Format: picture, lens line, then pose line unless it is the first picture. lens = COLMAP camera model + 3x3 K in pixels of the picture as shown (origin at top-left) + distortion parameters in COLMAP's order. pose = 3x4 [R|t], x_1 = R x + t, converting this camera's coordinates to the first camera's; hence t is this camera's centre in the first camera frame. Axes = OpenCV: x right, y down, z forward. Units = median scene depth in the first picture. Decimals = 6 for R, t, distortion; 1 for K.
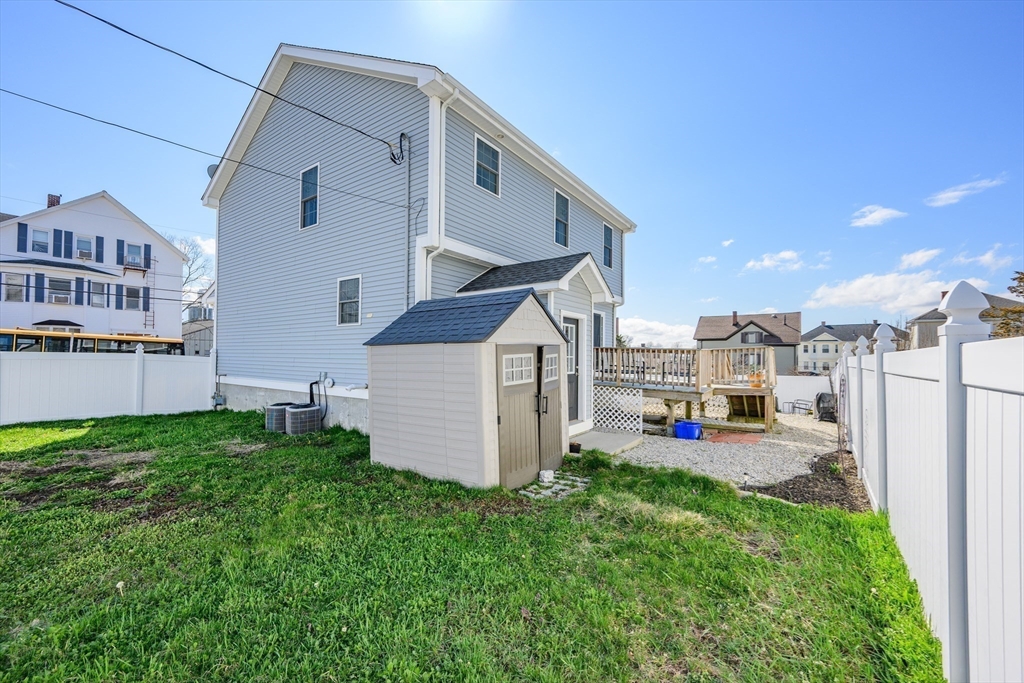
lens RADIAL K [[414.1, 0, 510.8], [0, 414.1, 346.3], [0, 0, 1]] dist [0.003190, 0.000159]
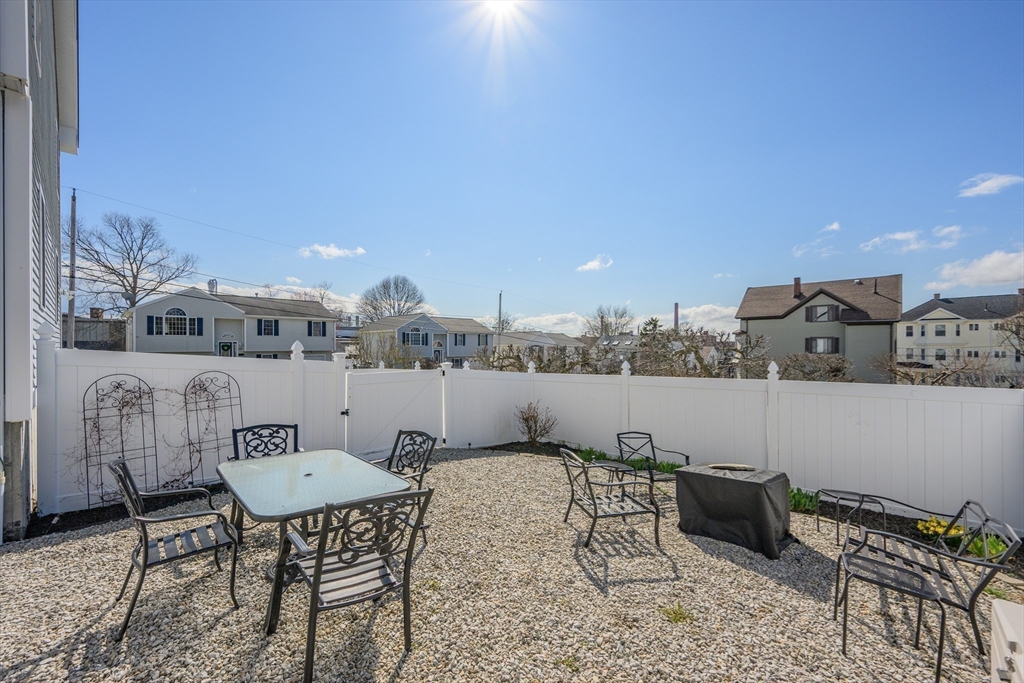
lens RADIAL K [[414.1, 0, 511.7], [0, 414.1, 345.5], [0, 0, 1]] dist [0.003190, 0.000159]
pose [[0.989657, -0.008580, -0.143197, 0.143541], [0.011735, 0.999706, 0.021201, 0.009616], [0.142973, -0.022662, 0.989467, 0.205397]]
